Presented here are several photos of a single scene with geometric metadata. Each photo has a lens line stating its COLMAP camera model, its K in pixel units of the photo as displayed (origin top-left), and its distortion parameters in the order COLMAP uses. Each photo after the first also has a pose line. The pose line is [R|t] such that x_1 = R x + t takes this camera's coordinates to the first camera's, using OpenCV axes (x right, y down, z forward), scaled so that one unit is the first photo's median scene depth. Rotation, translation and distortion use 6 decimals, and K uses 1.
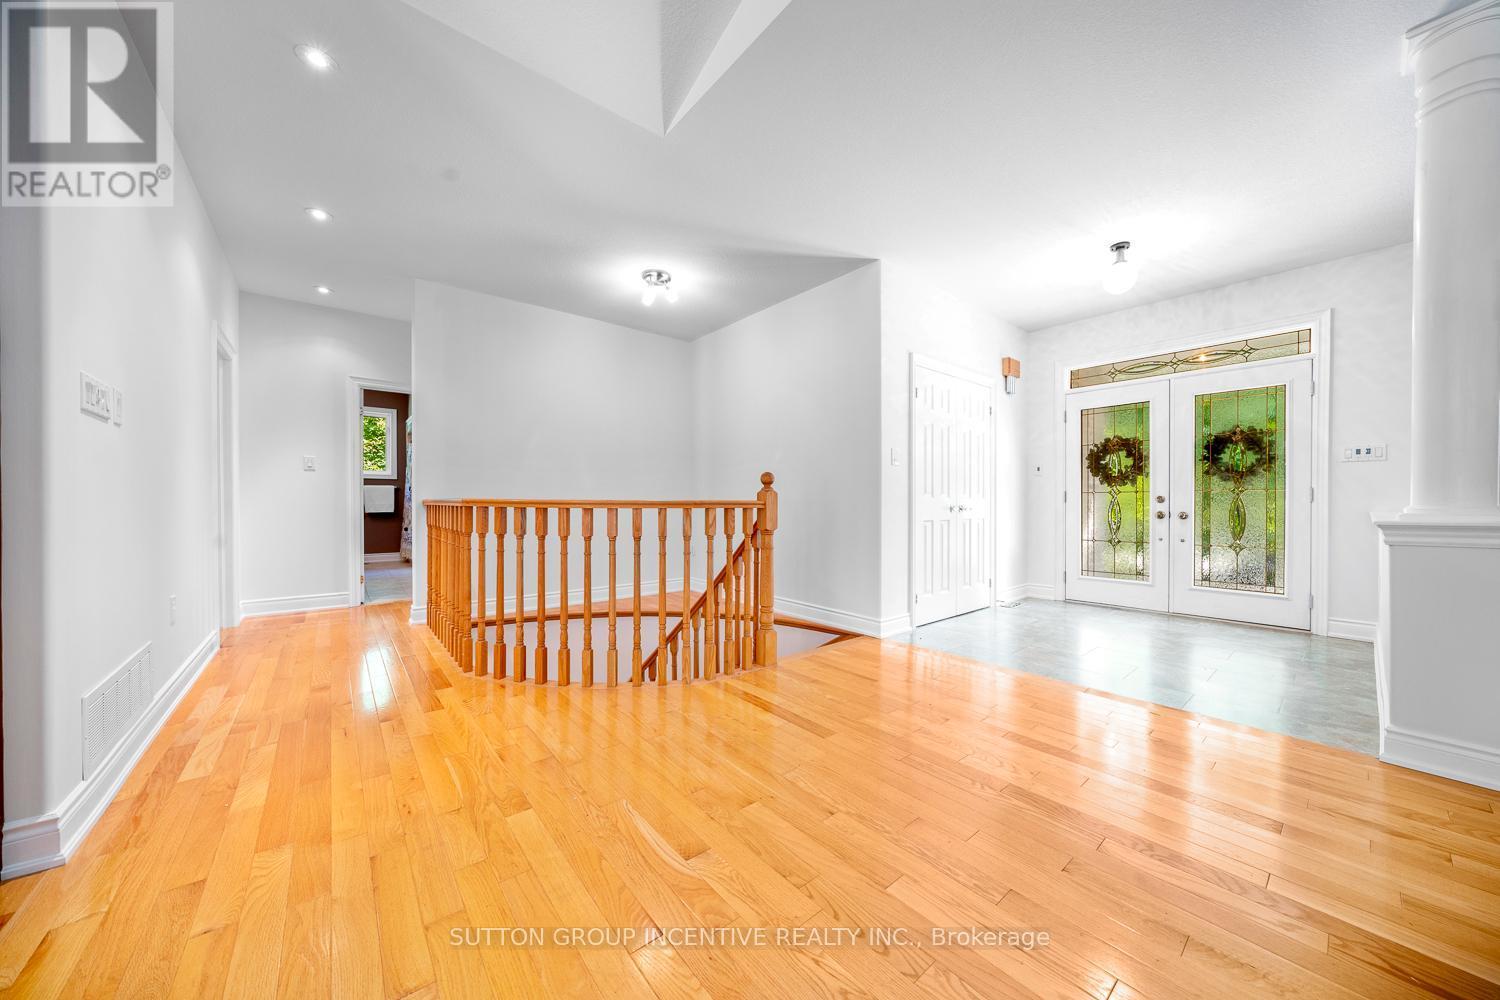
lens RADIAL K [[510.0, 0, 749.9], [0, 510.0, 507.3], [0, 0, 1]] dist [-0.006862, -0.000074]
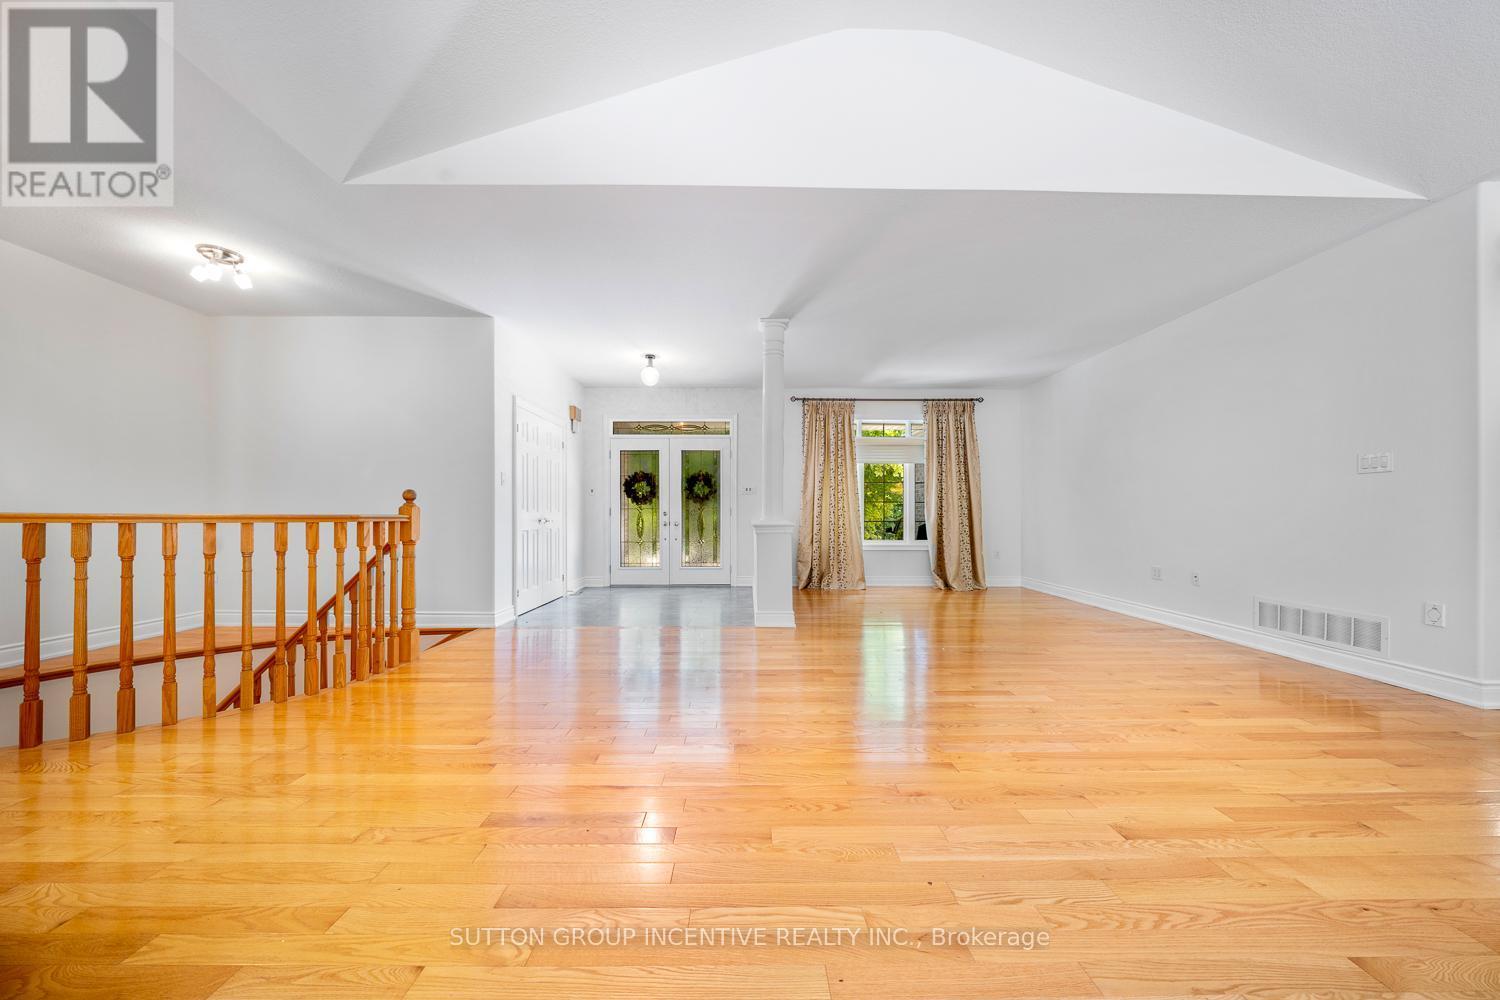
lens RADIAL K [[515.0, 0, 750.9], [0, 515.0, 521.2], [0, 0, 1]] dist [-0.007947, -0.000021]
pose [[0.632958, -0.008971, 0.774134, -0.280804], [0.007151, 0.999958, 0.005740, 0.000059], [-0.774153, 0.001902, 0.632996, -0.233100]]
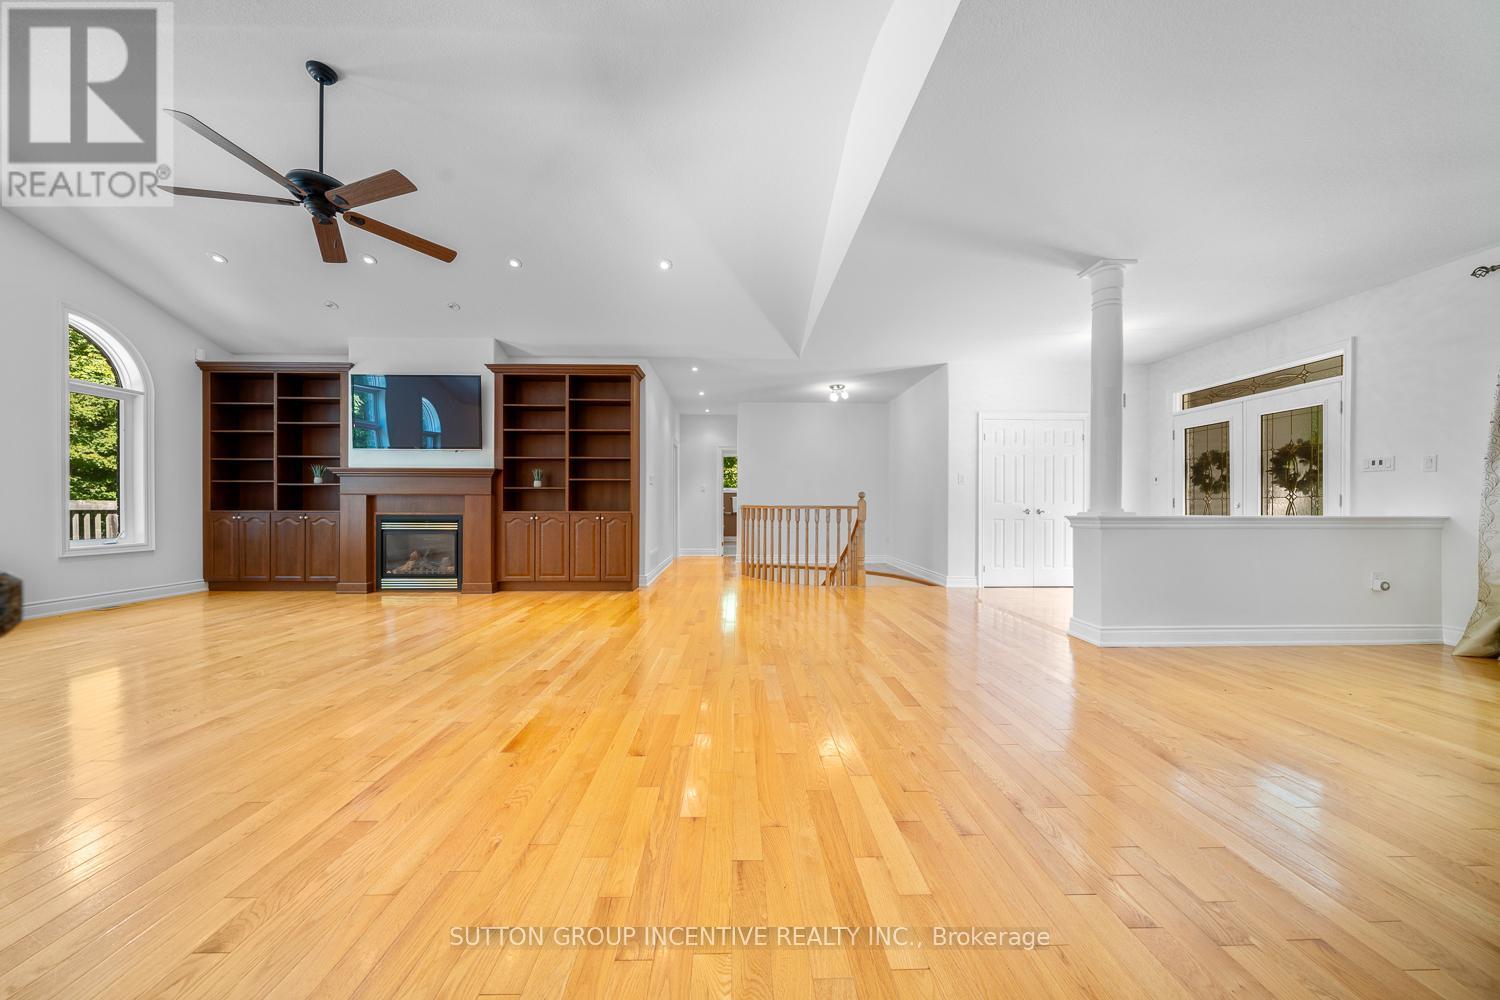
lens RADIAL K [[518.3, 0, 743.6], [0, 518.3, 513.2], [0, 0, 1]] dist [-0.012452, 0.000177]
pose [[0.778406, 0.009652, -0.627687, 0.733673], [-0.008741, 0.999952, 0.004537, 0.008302], [0.627700, 0.001955, 0.778453, -0.686186]]
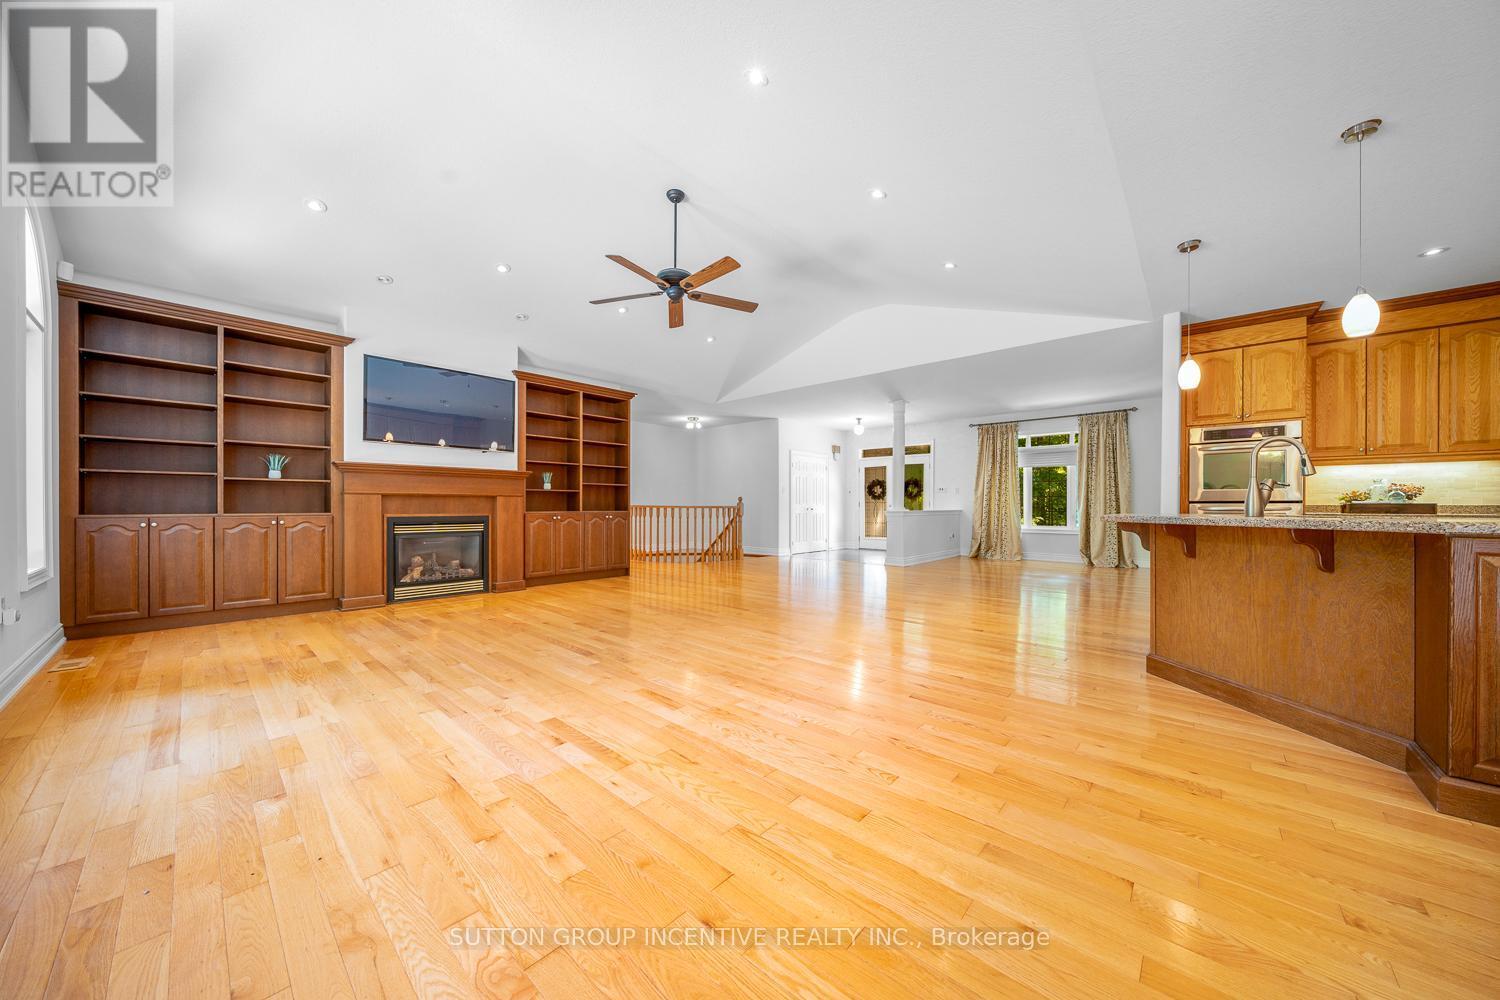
lens RADIAL K [[518.3, 0, 743.6], [0, 518.3, 513.2], [0, 0, 1]] dist [-0.012452, 0.000177]
pose [[0.991144, -0.000661, 0.132787, -0.274238], [0.000182, 0.999993, 0.003615, 0.014562], [-0.132788, -0.003559, 0.991138, -1.590611]]
